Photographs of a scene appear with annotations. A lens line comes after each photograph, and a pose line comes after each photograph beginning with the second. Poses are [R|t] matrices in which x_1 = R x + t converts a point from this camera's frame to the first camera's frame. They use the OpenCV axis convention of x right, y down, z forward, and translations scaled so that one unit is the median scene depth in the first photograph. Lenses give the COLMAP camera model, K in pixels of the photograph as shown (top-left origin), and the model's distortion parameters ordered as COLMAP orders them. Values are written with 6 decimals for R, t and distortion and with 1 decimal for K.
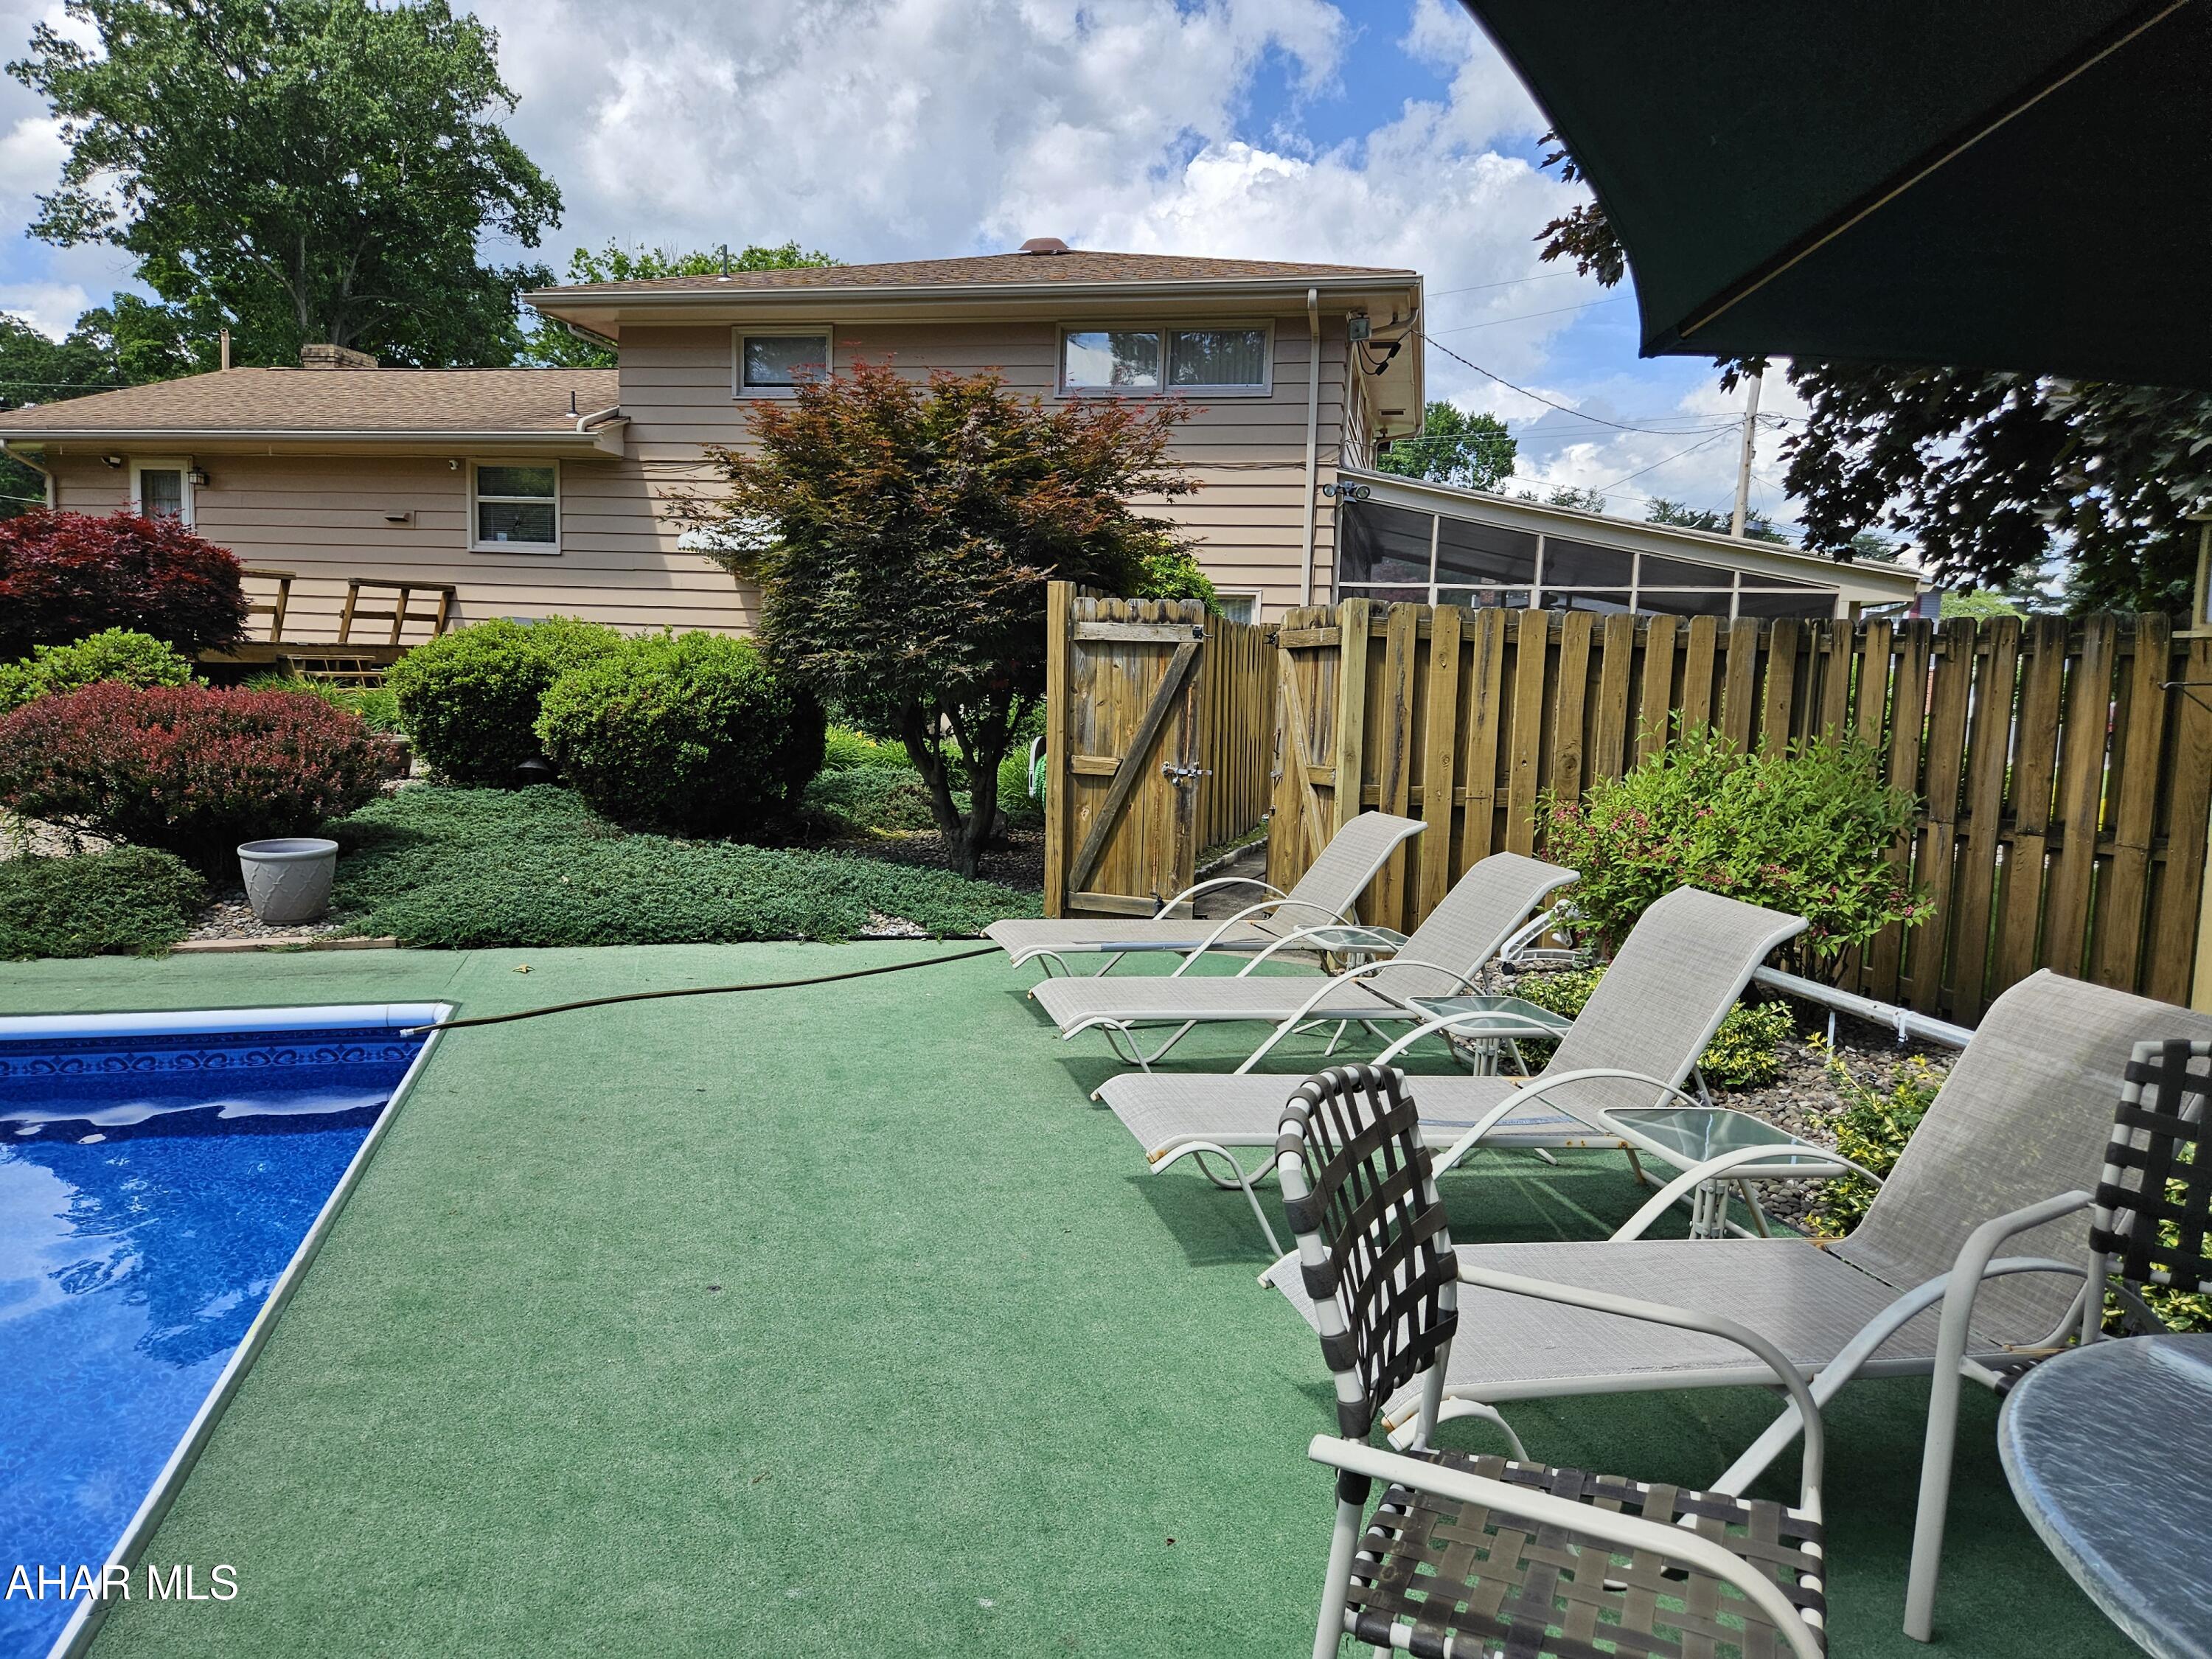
lens RADIAL K [[1479.8, 0, 1101.3], [0, 1479.8, 819.0], [0, 0, 1]] dist [0.069927, -0.060121]
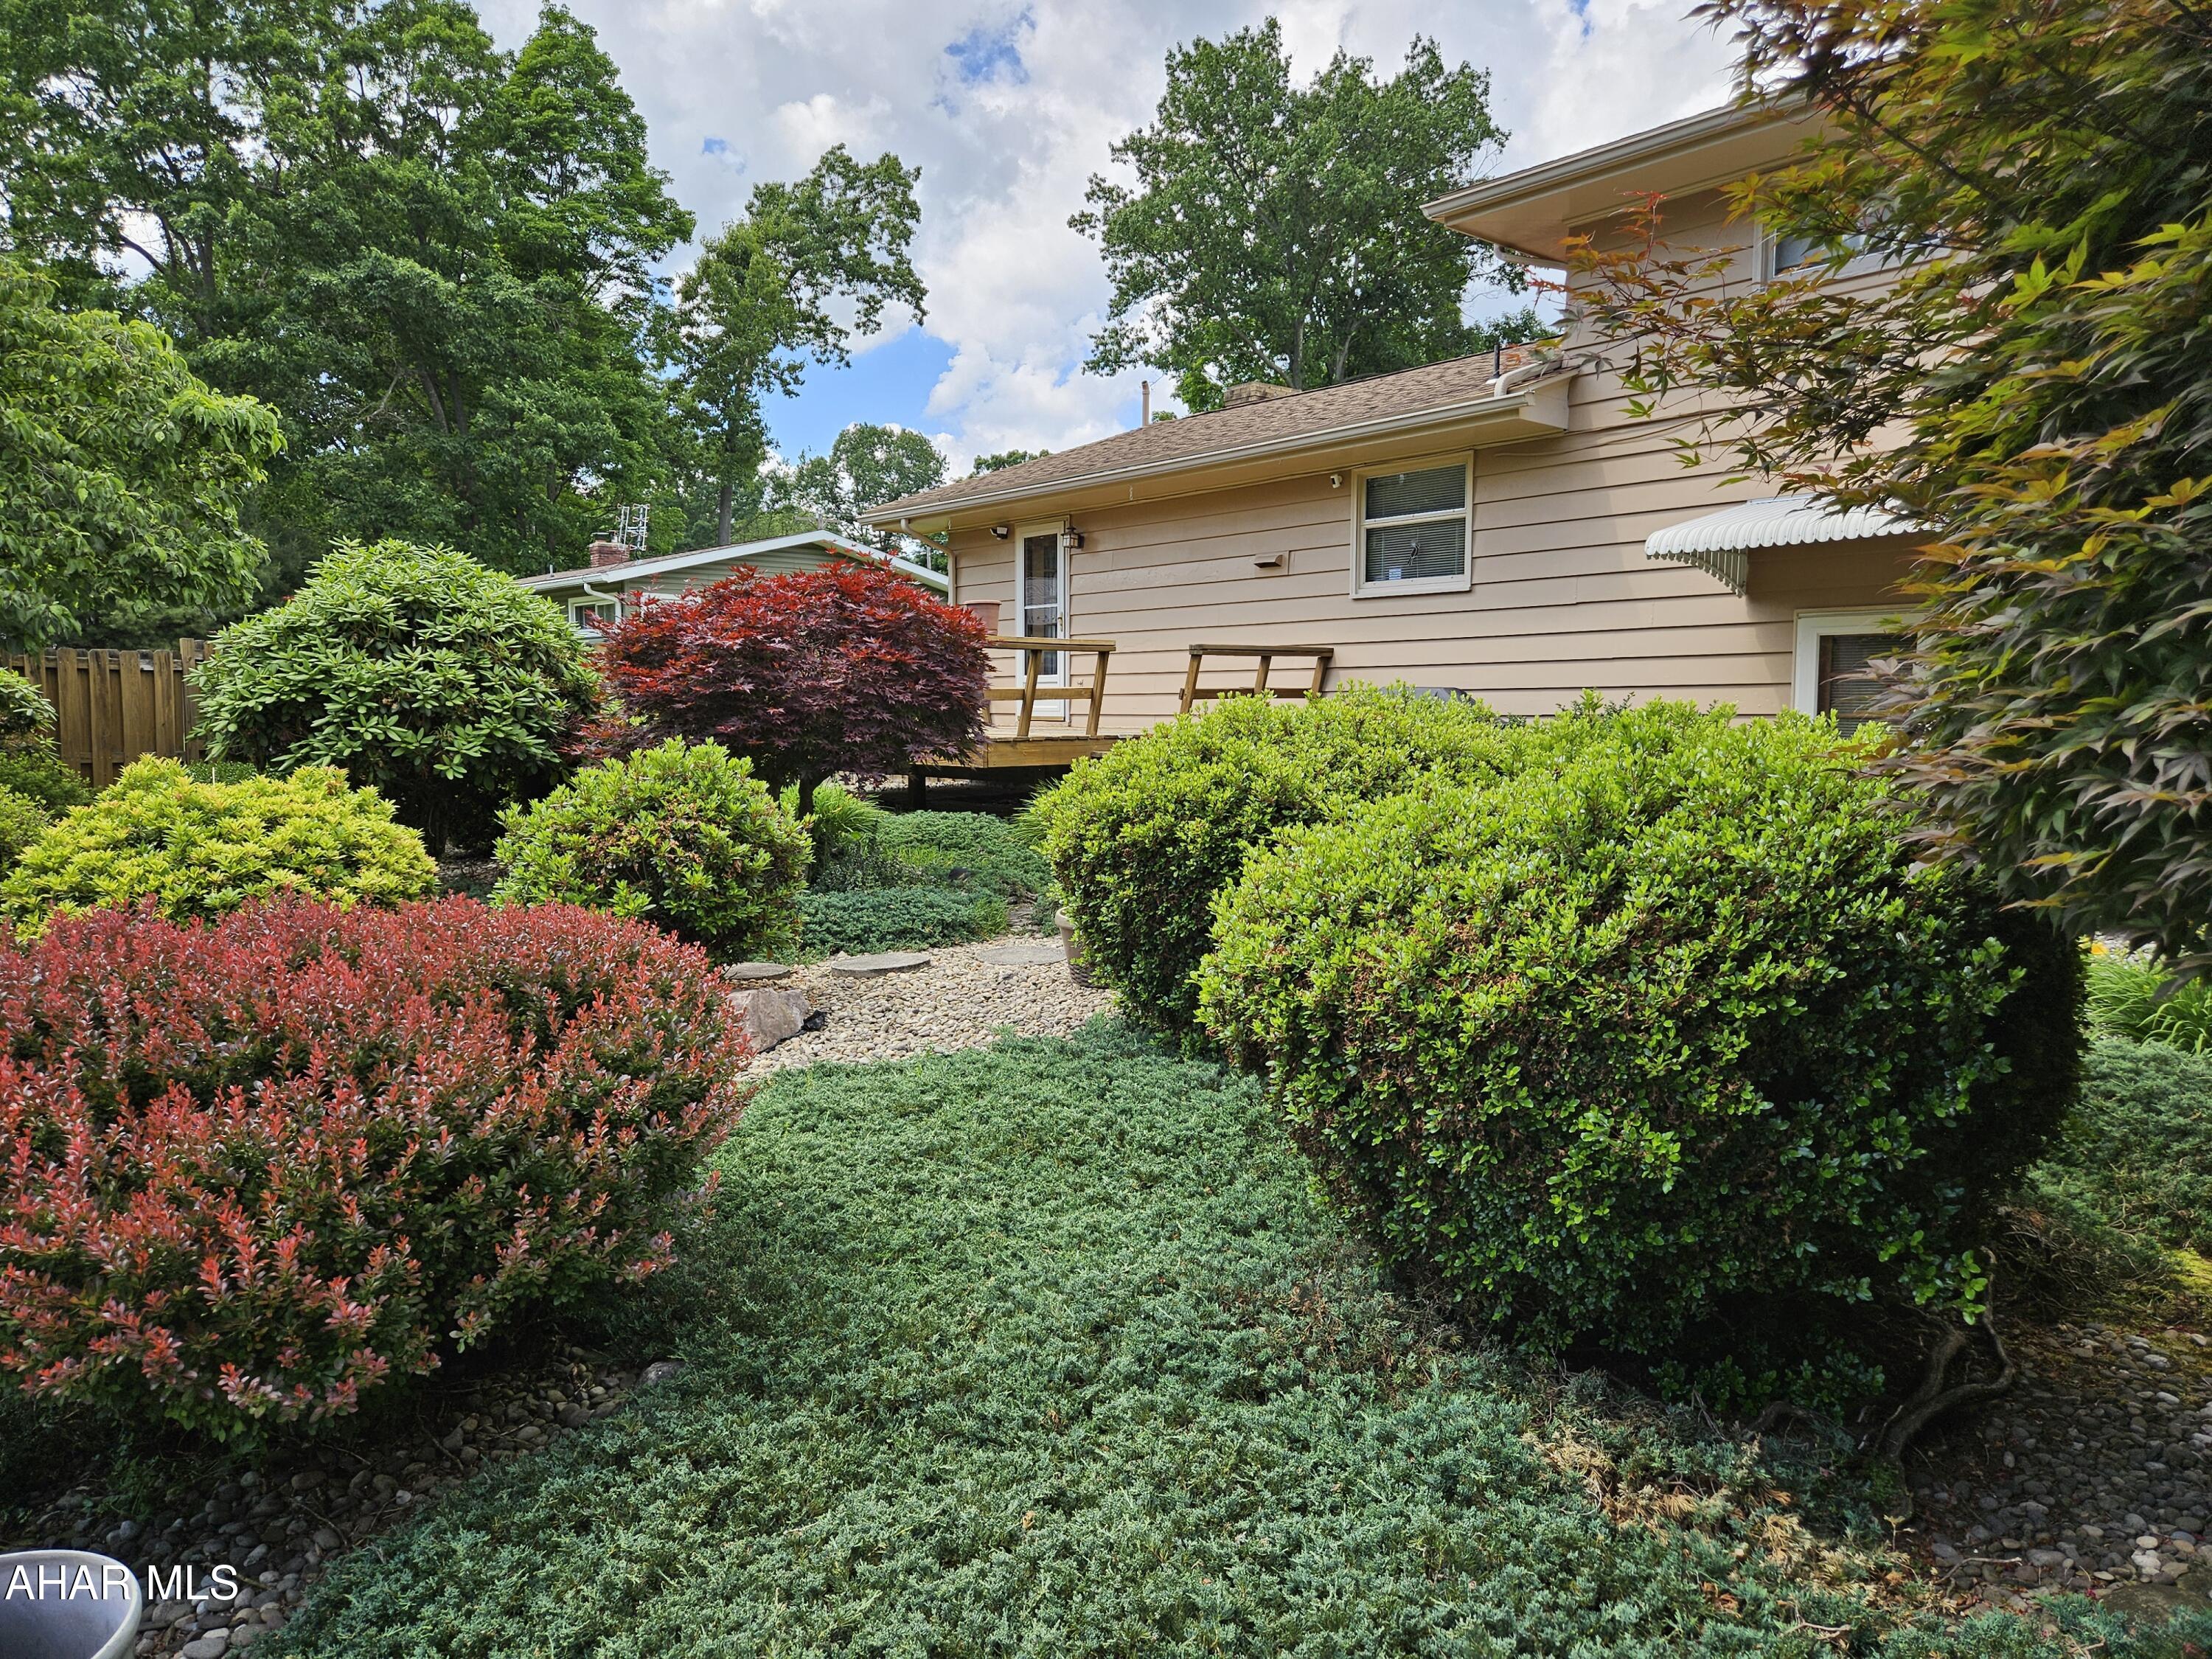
lens RADIAL K [[1479.8, 0, 1101.3], [0, 1479.8, 819.0], [0, 0, 1]] dist [0.069927, -0.060121]
pose [[0.804138, 0.009702, -0.594363, -0.097941], [-0.034223, 0.998964, -0.029996, -0.049425], [0.593456, 0.044462, 0.803637, 0.374462]]
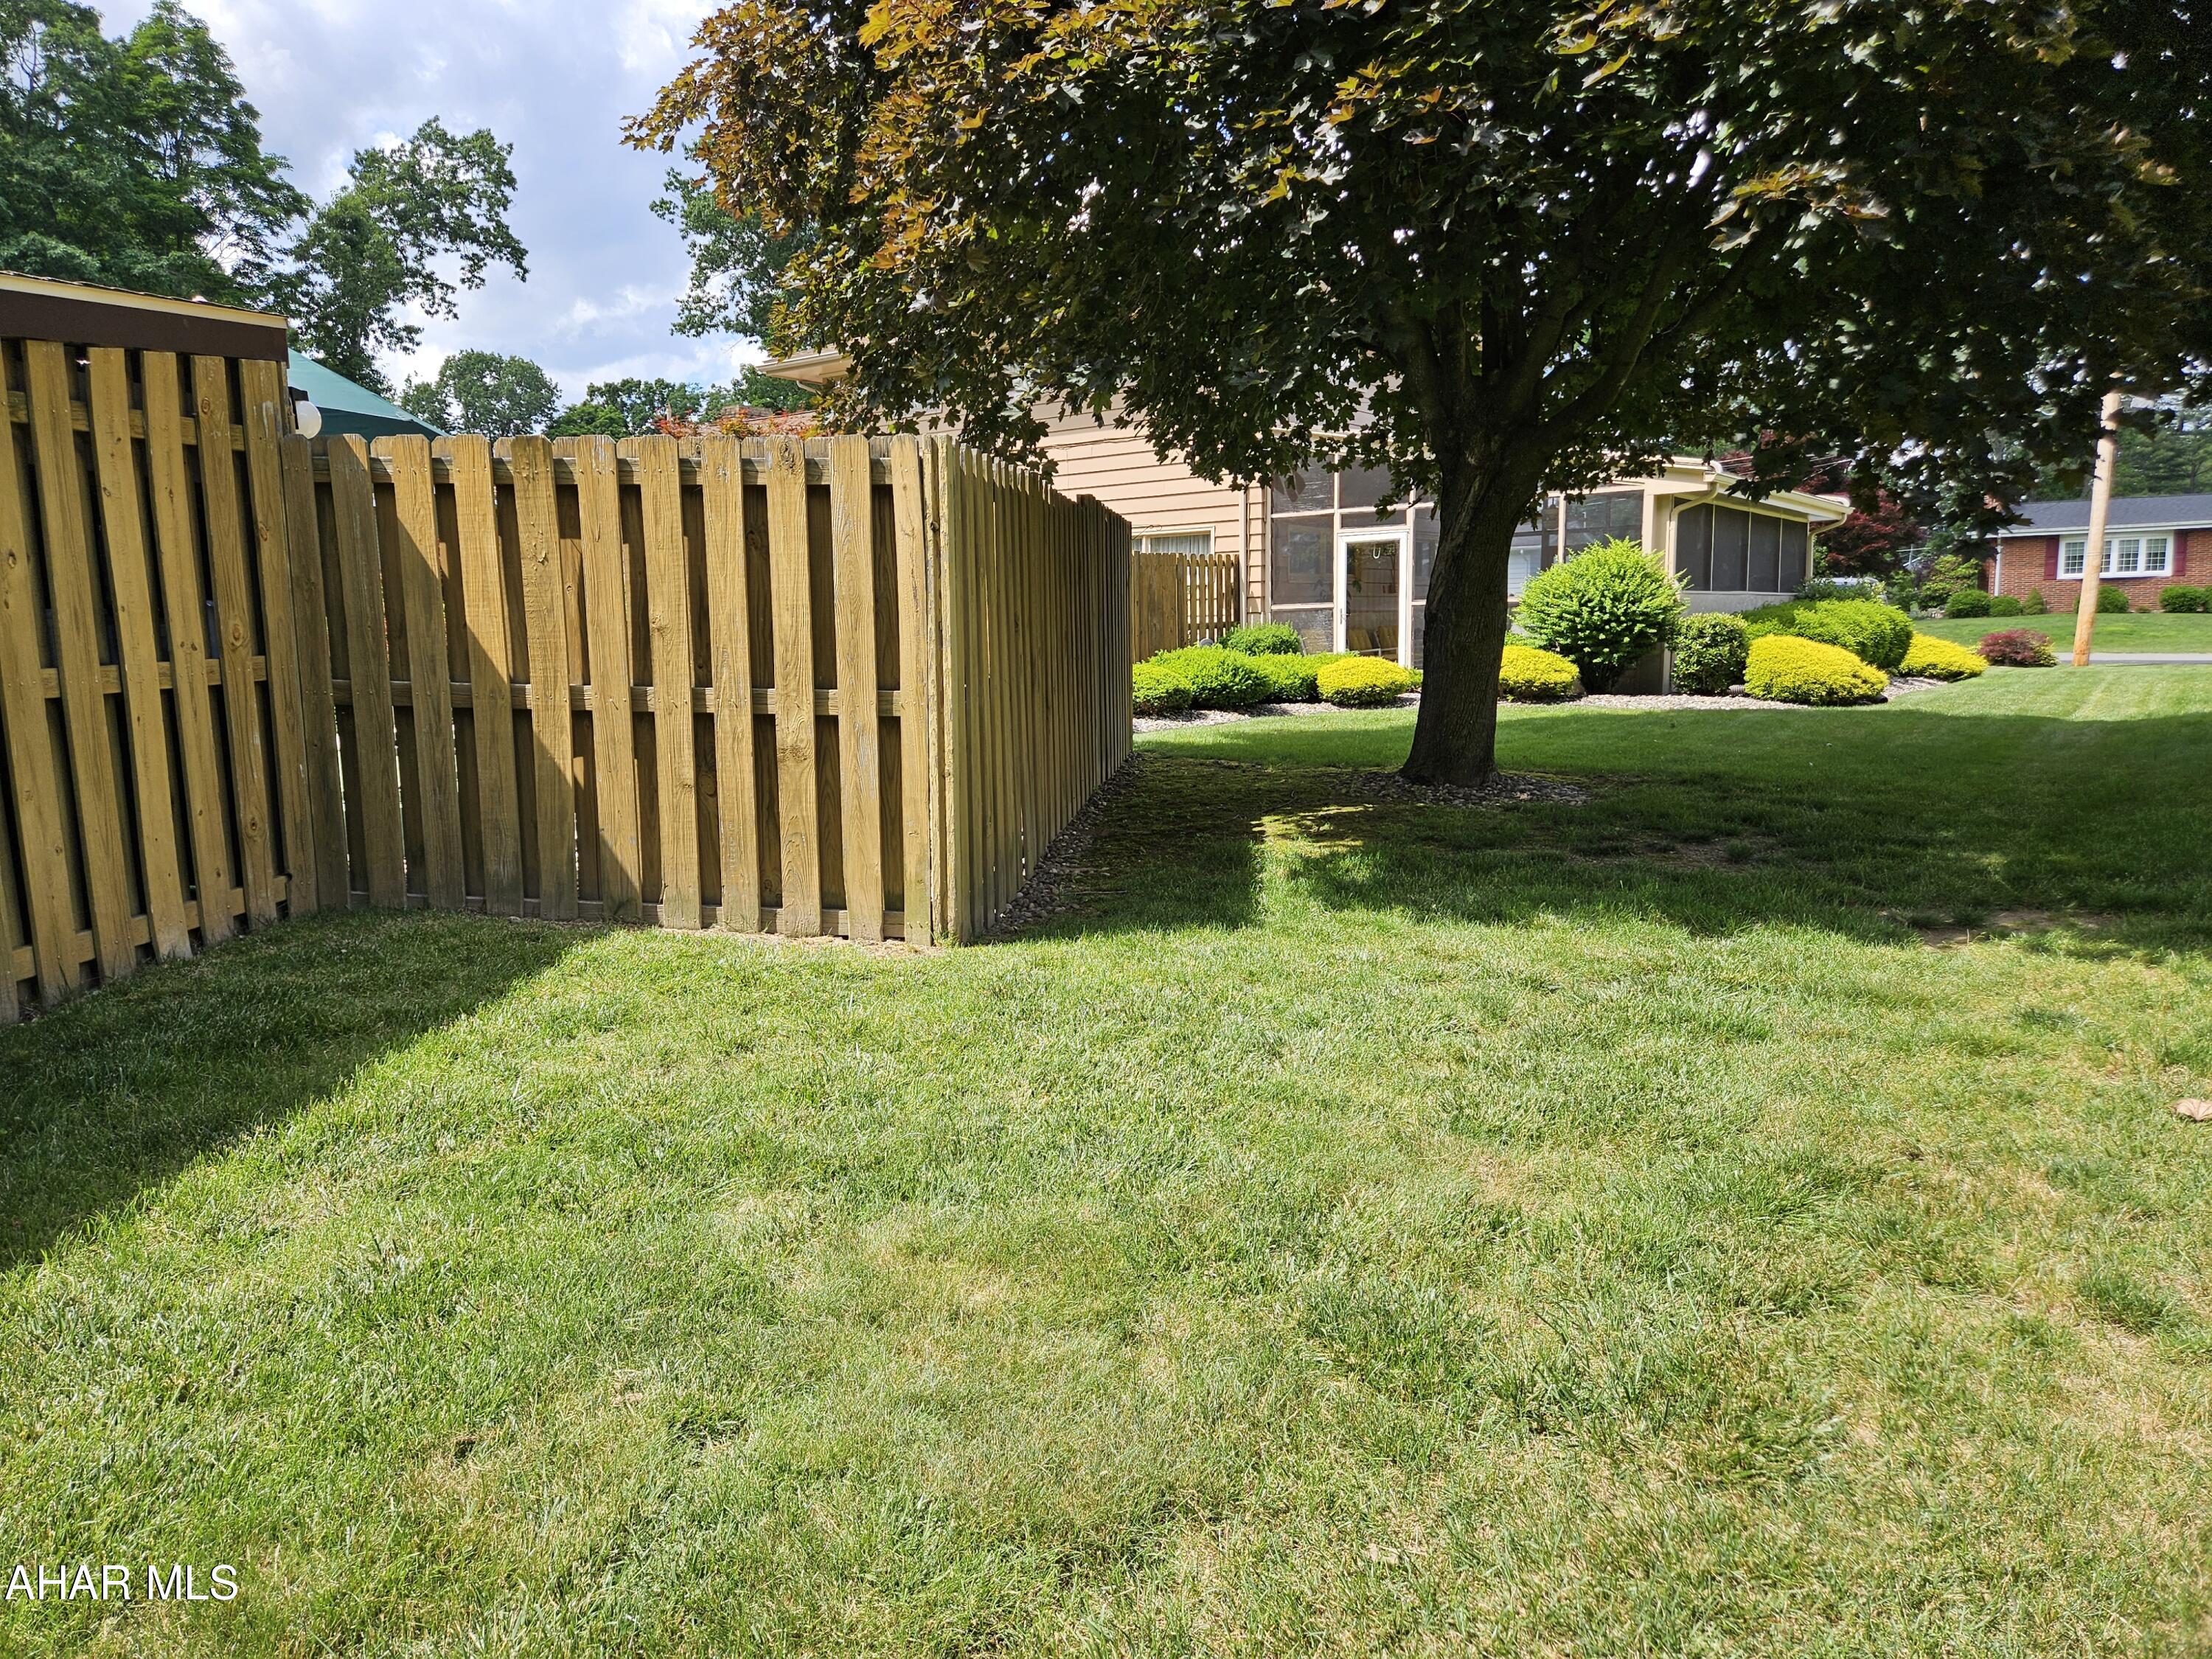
lens RADIAL K [[1479.8, 0, 1101.3], [0, 1479.8, 819.0], [0, 0, 1]] dist [0.069927, -0.060121]
pose [[0.917290, -0.004658, -0.398192, 0.496999], [0.013492, 0.999721, 0.019385, 0.078426], [0.397990, -0.023154, 0.917097, -0.233142]]
